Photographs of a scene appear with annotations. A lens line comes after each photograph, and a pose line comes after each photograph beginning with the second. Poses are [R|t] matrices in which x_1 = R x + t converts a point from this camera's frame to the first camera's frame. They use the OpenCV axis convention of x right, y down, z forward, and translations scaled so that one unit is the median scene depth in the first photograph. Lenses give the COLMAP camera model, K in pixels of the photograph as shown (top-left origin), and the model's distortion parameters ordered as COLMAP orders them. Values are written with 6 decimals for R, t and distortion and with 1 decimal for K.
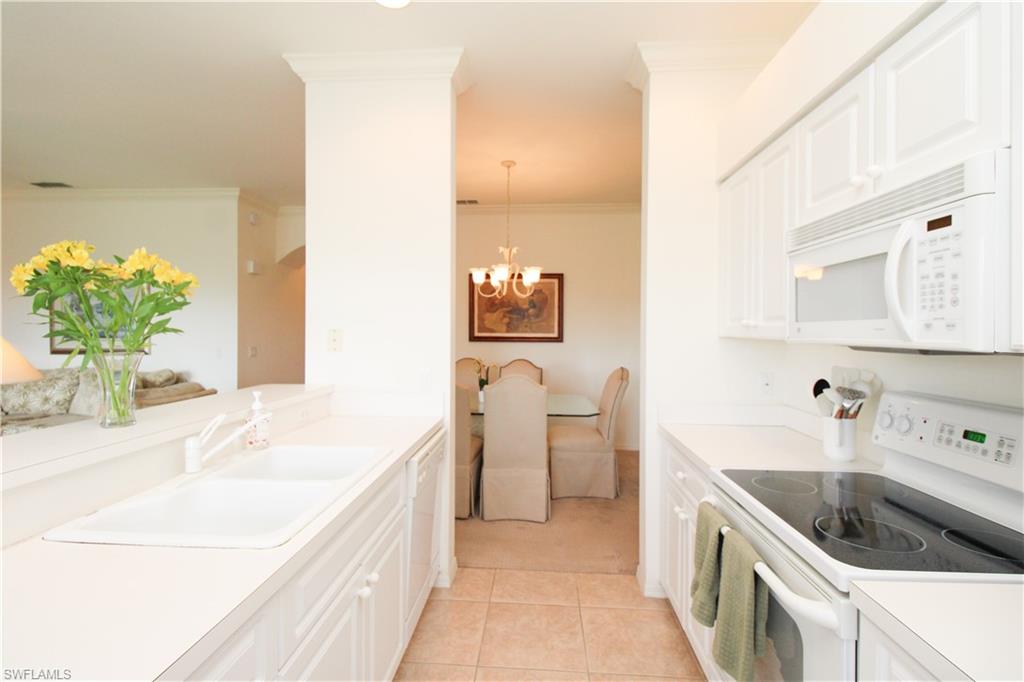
lens RADIAL K [[476.5, 0, 508.9], [0, 476.5, 330.6], [0, 0, 1]] dist [0.025175, -0.015211]
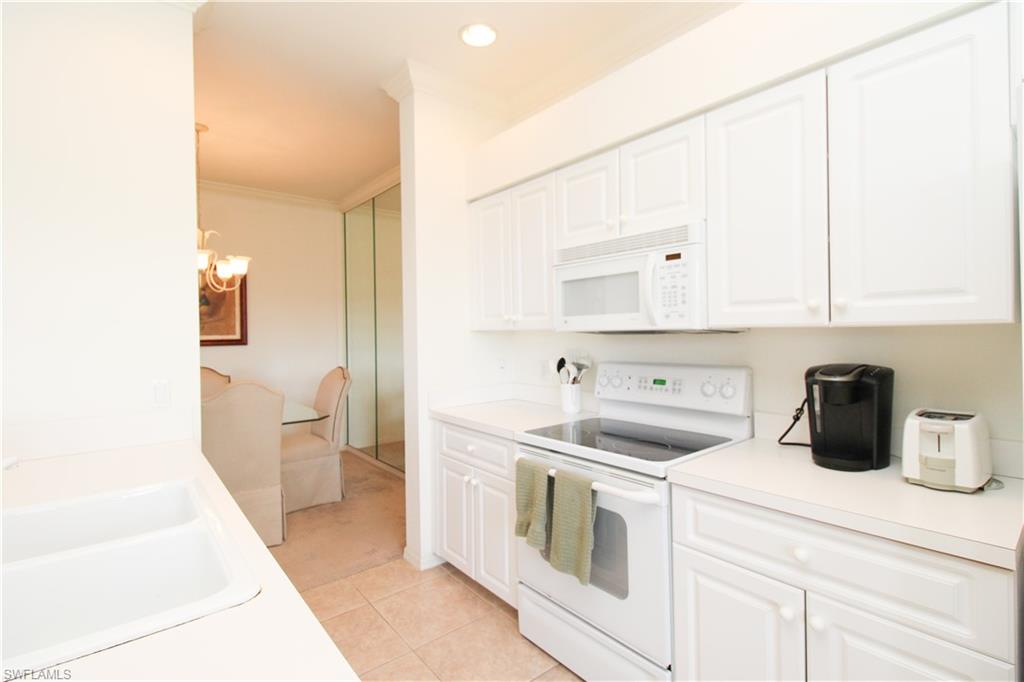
lens RADIAL K [[478.8, 0, 510.4], [0, 478.8, 330.1], [0, 0, 1]] dist [0.026358, -0.015543]
pose [[0.731071, -0.016960, 0.682091, -0.294165], [0.020415, 0.999787, 0.002979, 0.009647], [-0.681996, 0.011747, 0.731261, 0.056301]]
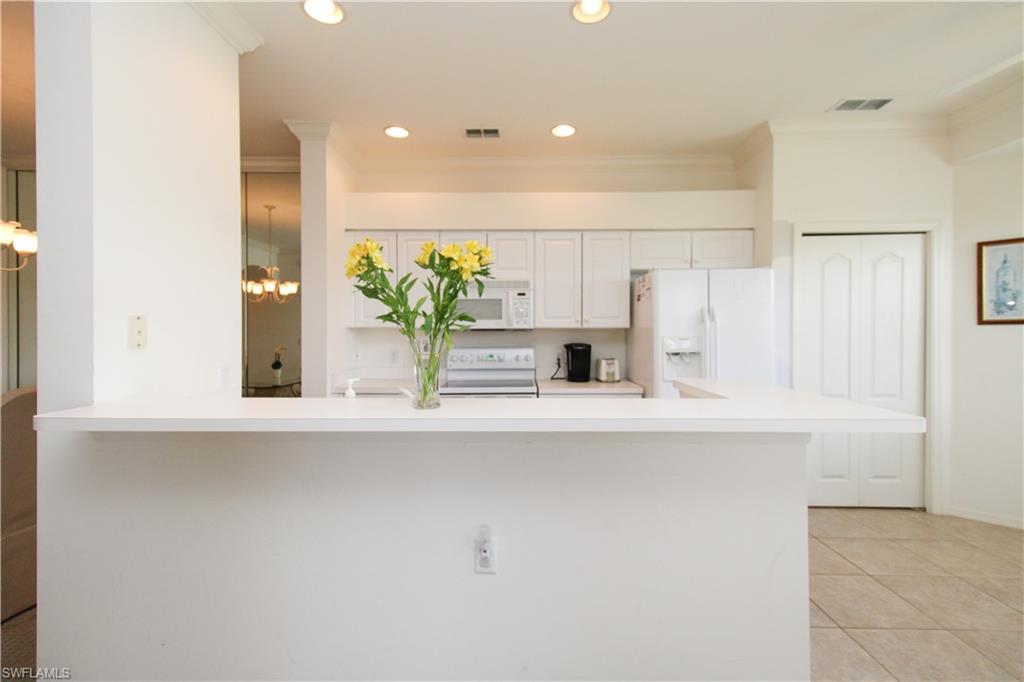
lens RADIAL K [[459.9, 0, 513.1], [0, 459.9, 332.5], [0, 0, 1]] dist [0.021569, -0.000429]
pose [[-0.052833, -0.010426, 0.998549, -1.074750], [0.000158, 0.999945, 0.010449, 0.013722], [-0.998603, 0.000710, -0.052828, 0.511137]]
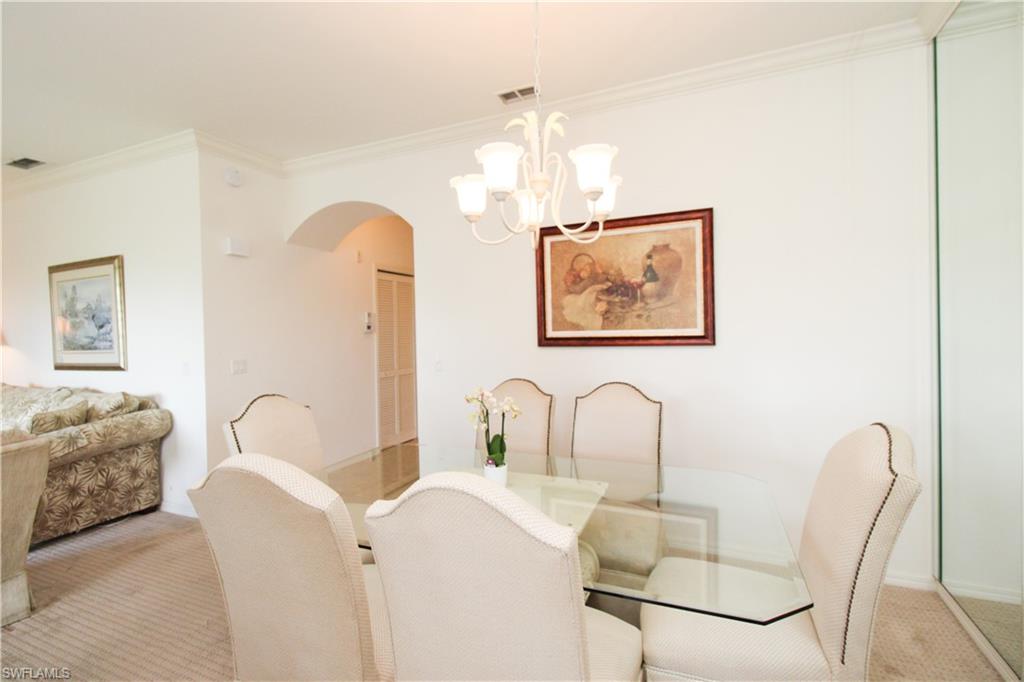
lens RADIAL K [[477.6, 0, 511.3], [0, 477.6, 337.0], [0, 0, 1]] dist [0.024954, -0.015584]
pose [[0.938248, -0.023156, -0.345187, 0.187370], [0.026822, 0.999623, 0.005847, 0.015477], [0.344922, -0.014745, 0.938516, 0.979906]]
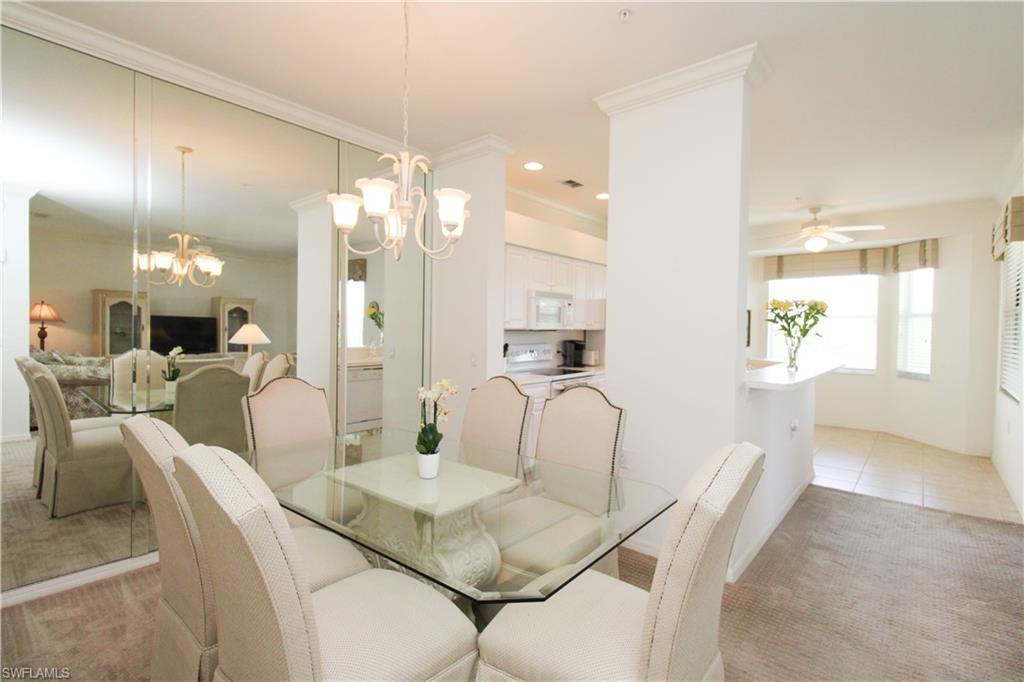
lens RADIAL K [[477.6, 0, 511.3], [0, 477.6, 337.0], [0, 0, 1]] dist [0.024954, -0.015584]
pose [[-0.804810, -0.030334, 0.592757, -0.649122], [-0.020888, 0.999522, 0.022790, 0.006430], [-0.593165, 0.005960, -0.805059, 2.200465]]
